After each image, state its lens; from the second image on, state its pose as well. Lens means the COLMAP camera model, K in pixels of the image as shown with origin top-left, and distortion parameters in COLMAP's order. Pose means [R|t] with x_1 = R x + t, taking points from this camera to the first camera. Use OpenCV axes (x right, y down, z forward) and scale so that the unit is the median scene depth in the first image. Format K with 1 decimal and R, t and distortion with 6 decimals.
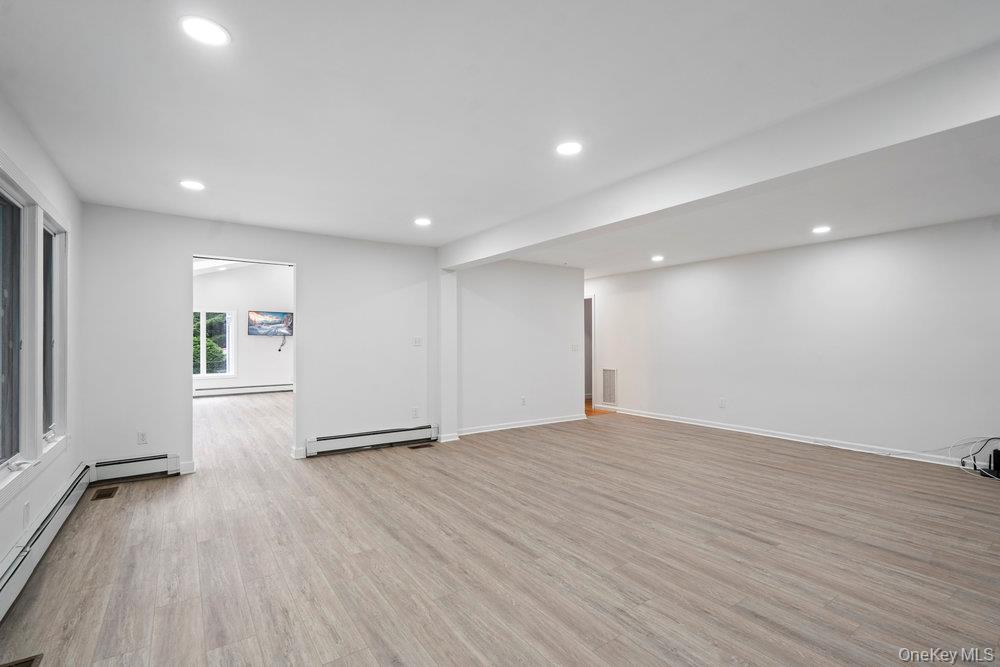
lens RADIAL K [[461.5, 0, 501.3], [0, 461.5, 338.3], [0, 0, 1]] dist [0.003043, 0.000523]
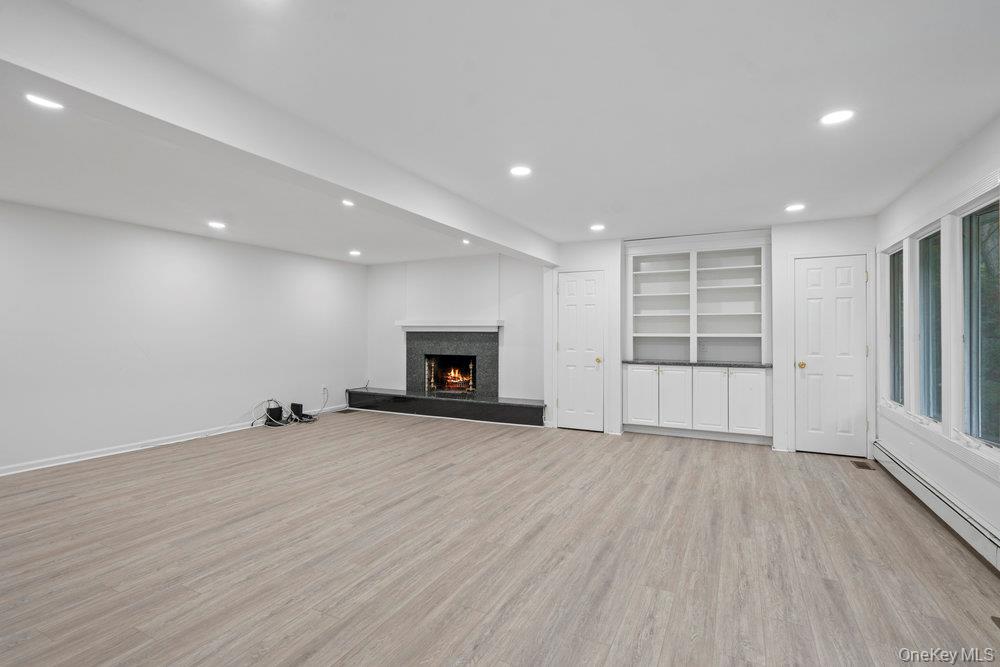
lens RADIAL K [[461.5, 0, 502.4], [0, 461.5, 330.9], [0, 0, 1]] dist [0.003043, 0.000523]
pose [[-0.471228, 0.005882, 0.881992, -0.779533], [-0.007253, 0.999918, -0.010544, 0.007455], [-0.881981, -0.011366, -0.471147, 1.422992]]
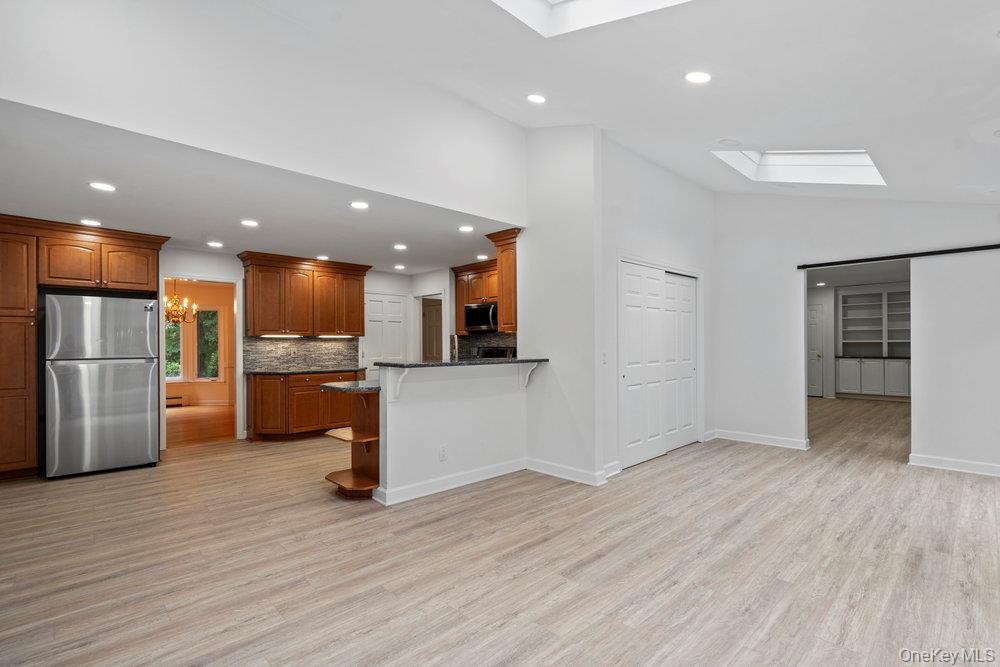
lens RADIAL K [[461.5, 0, 498.8], [0, 461.5, 344.0], [0, 0, 1]] dist [0.003043, 0.000523]
pose [[-0.127740, 0.012161, 0.991733, -0.984438], [-0.006375, 0.999894, -0.013082, 0.016775], [-0.991787, -0.007994, -0.127649, 1.621004]]
